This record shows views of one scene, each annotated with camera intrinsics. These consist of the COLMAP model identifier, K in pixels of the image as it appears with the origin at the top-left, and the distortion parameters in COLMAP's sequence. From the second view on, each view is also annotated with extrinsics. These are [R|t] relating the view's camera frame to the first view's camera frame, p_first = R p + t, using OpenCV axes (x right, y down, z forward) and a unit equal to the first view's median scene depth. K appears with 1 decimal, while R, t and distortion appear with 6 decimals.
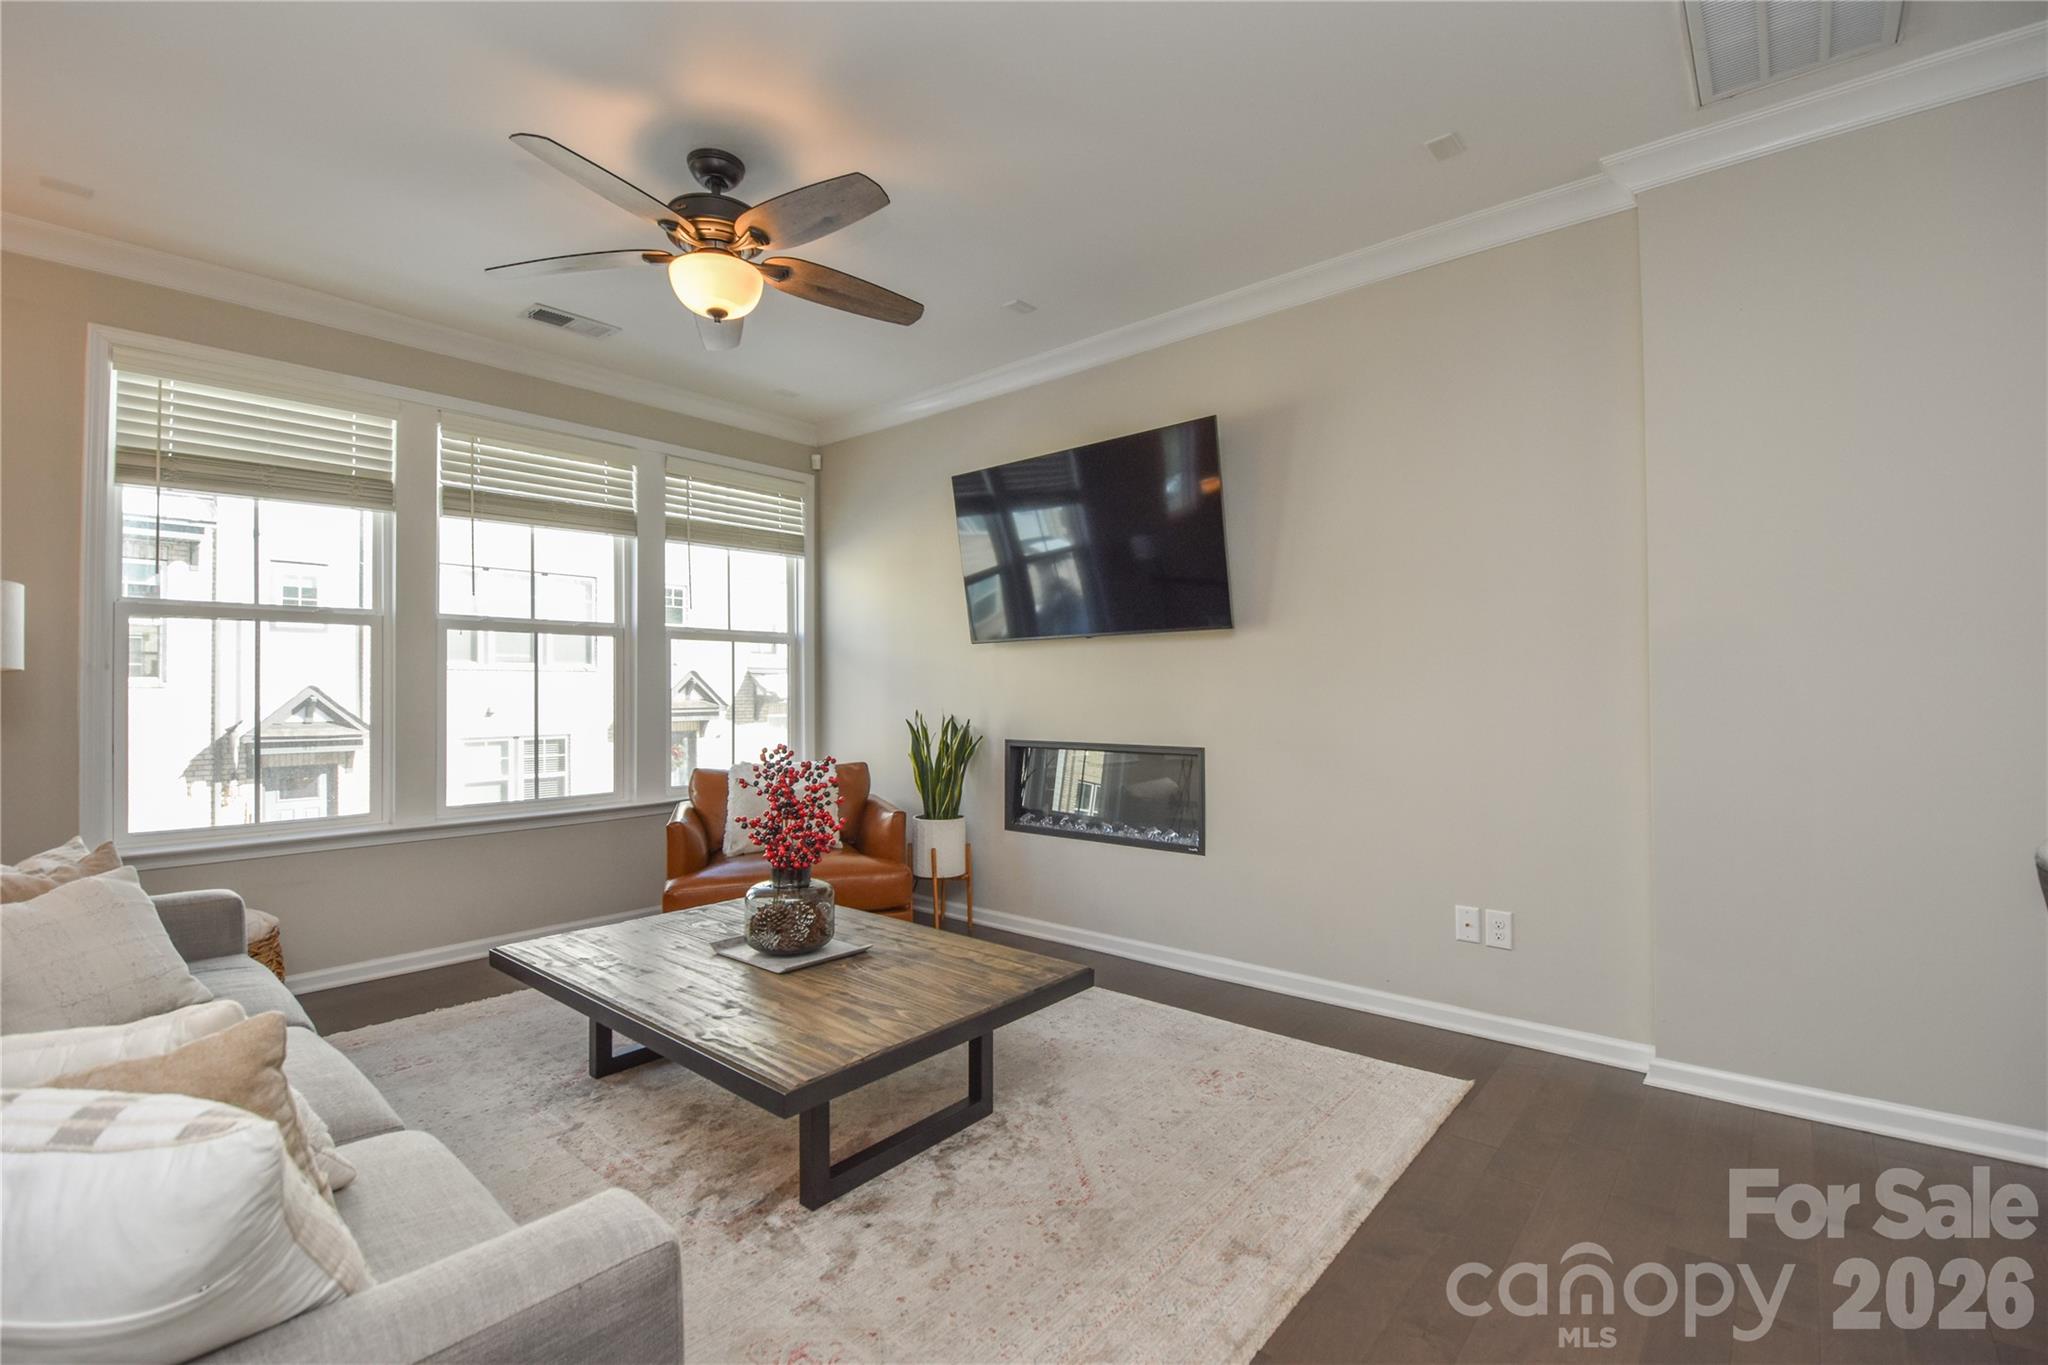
lens RADIAL K [[902.8, 0, 1028.2], [0, 902.8, 681.4], [0, 0, 1]] dist [0.004636, -0.002285]
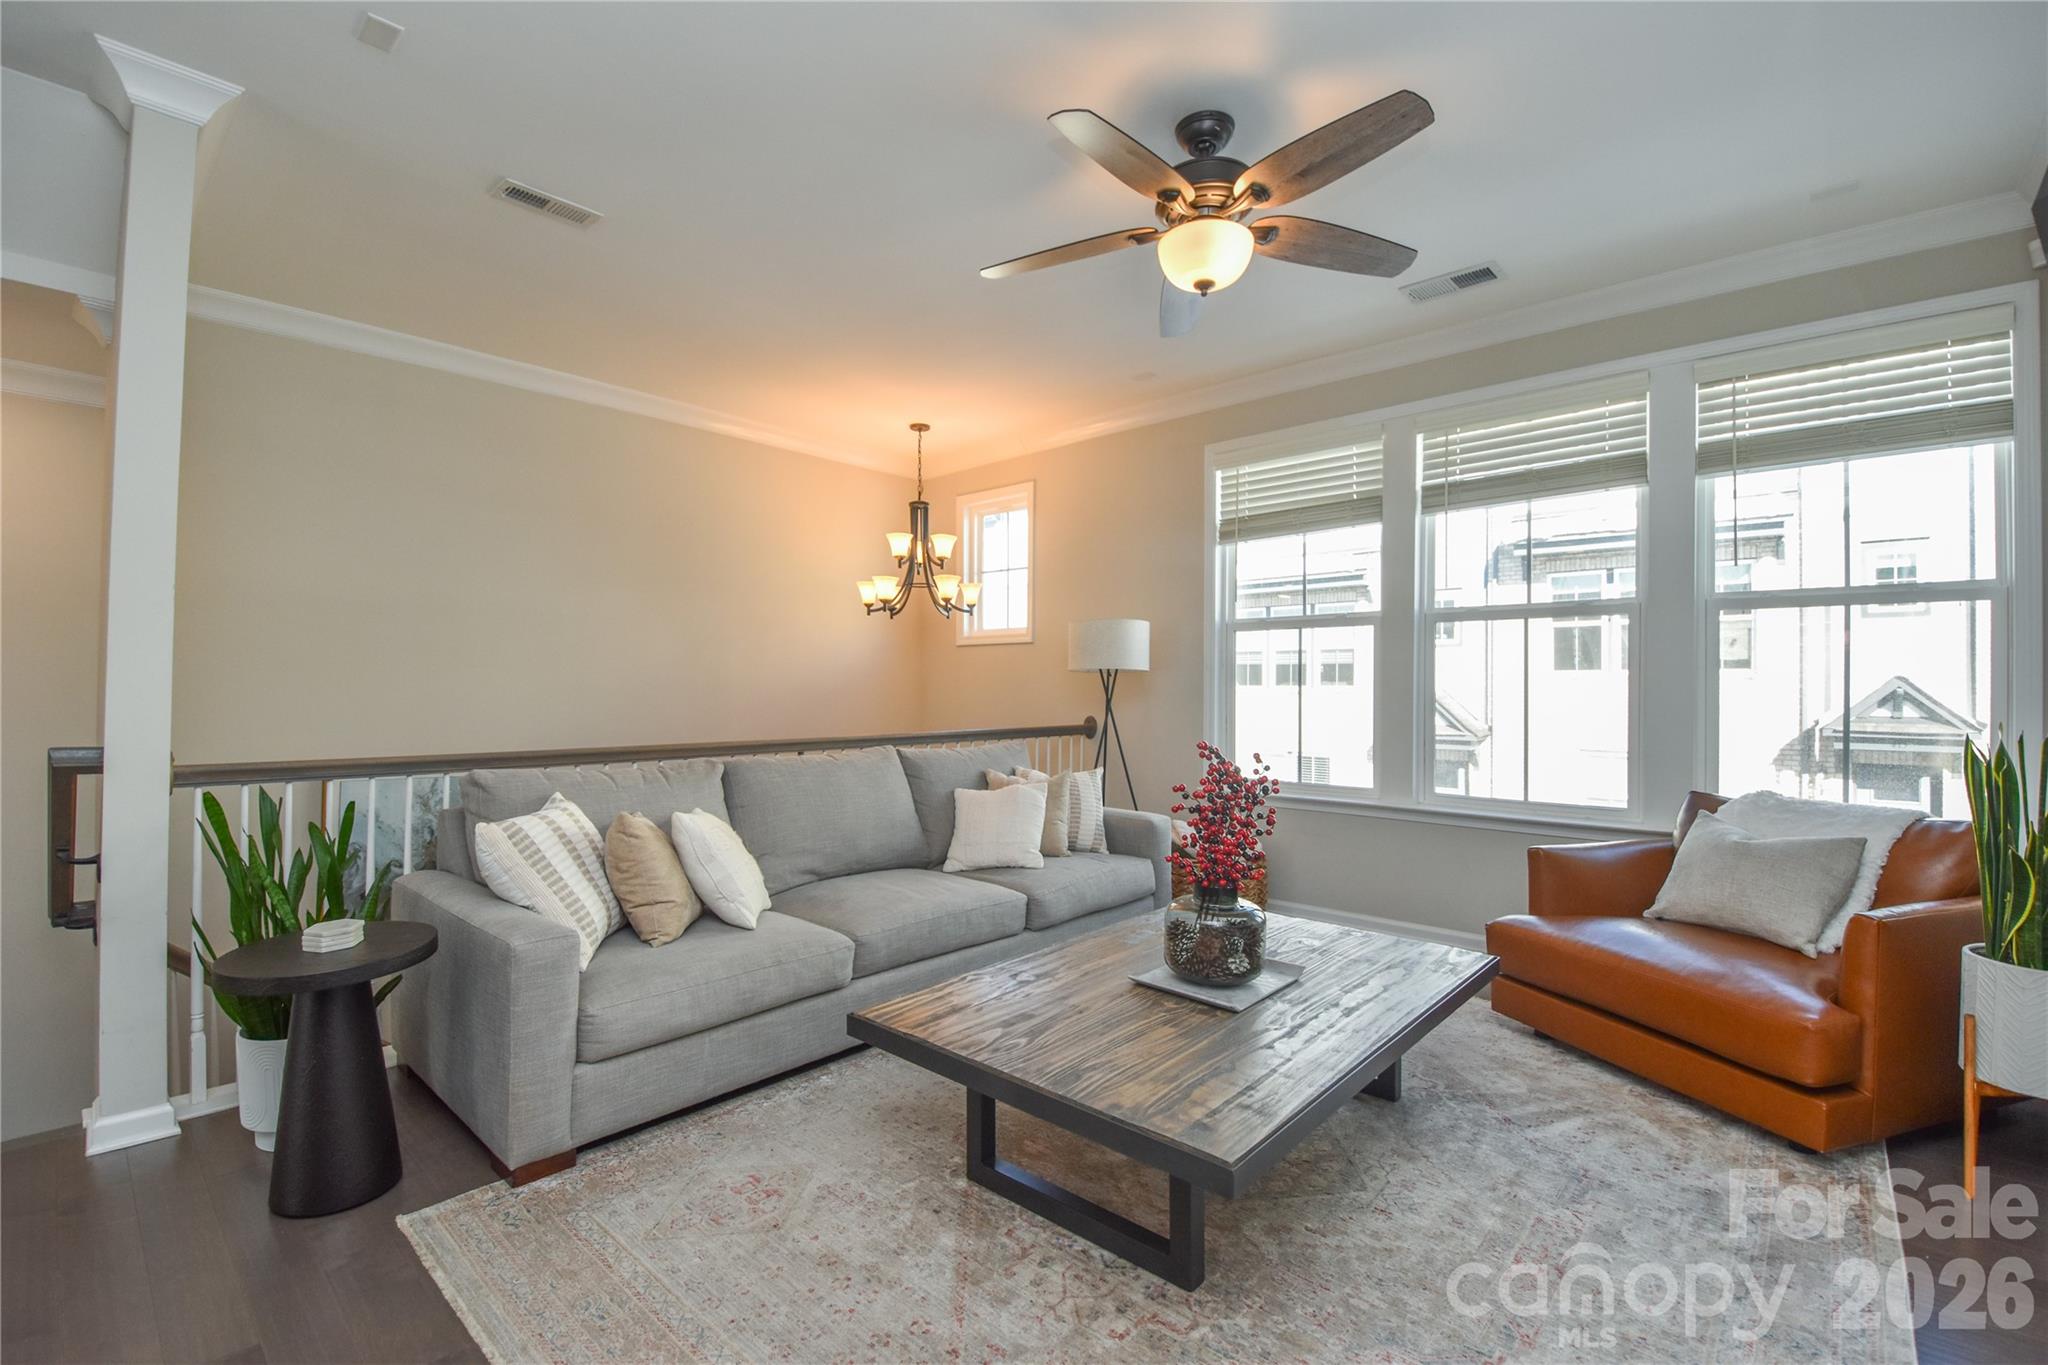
lens RADIAL K [[902.8, 0, 1025.4], [0, 902.8, 681.1], [0, 0, 1]] dist [0.004636, -0.002285]
pose [[-0.031240, 0.002458, -0.999509, 0.412107], [0.007960, 0.999966, 0.002211, 0.003772], [0.999480, -0.007887, -0.031258, 0.564088]]
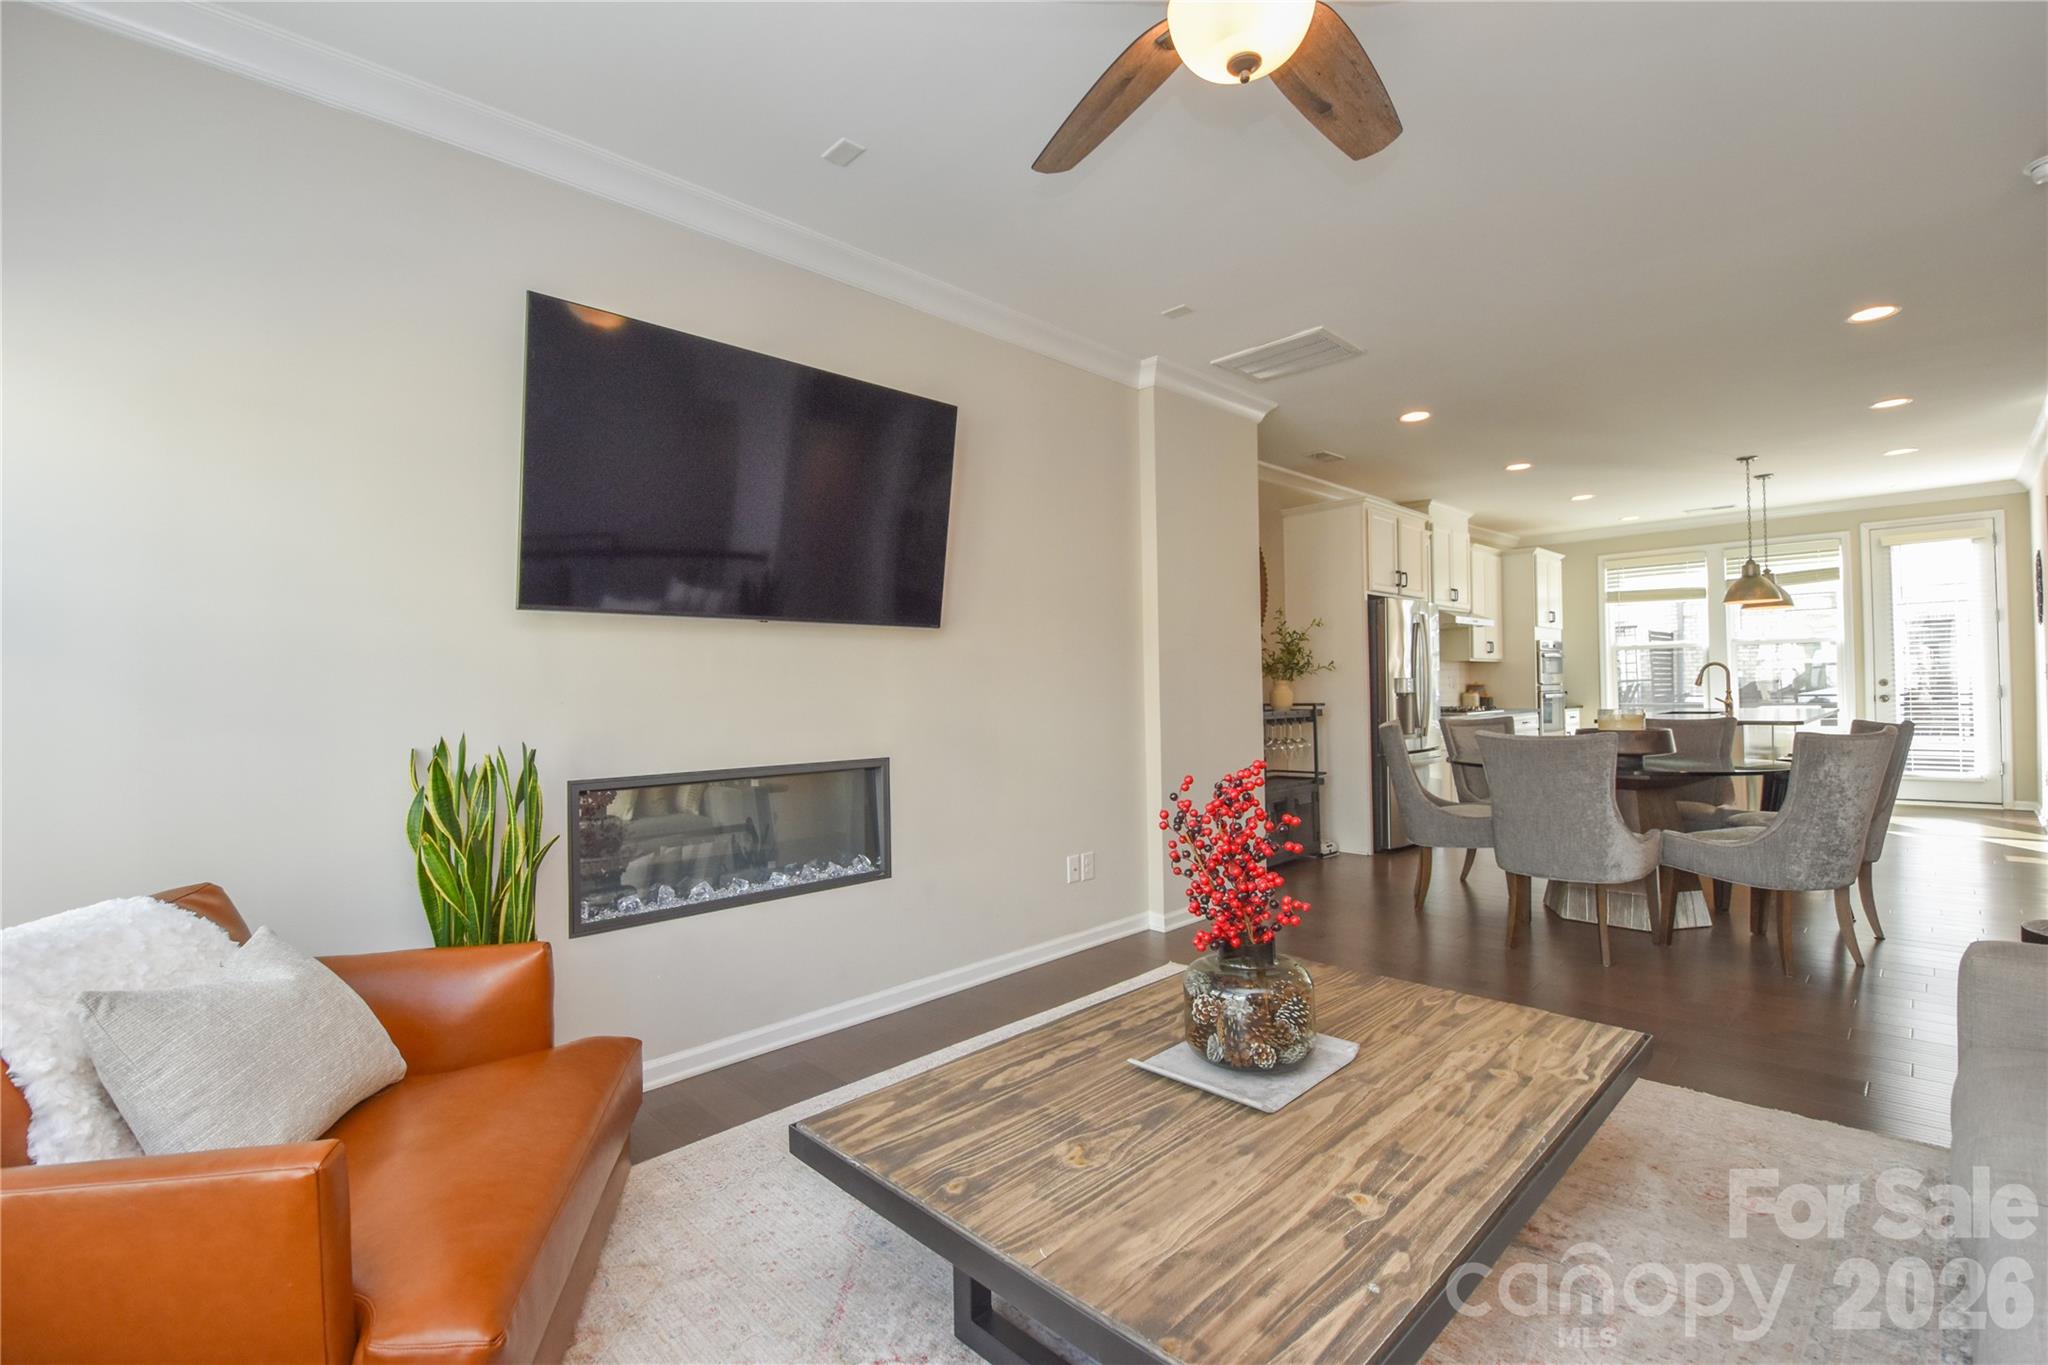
lens RADIAL K [[902.8, 0, 1032.1], [0, 902.8, 679.9], [0, 0, 1]] dist [0.004636, -0.002285]
pose [[0.084687, 0.016585, 0.996270, -0.644803], [0.005000, 0.999842, -0.017069, 0.012393], [-0.996395, 0.006427, 0.084590, 0.736564]]
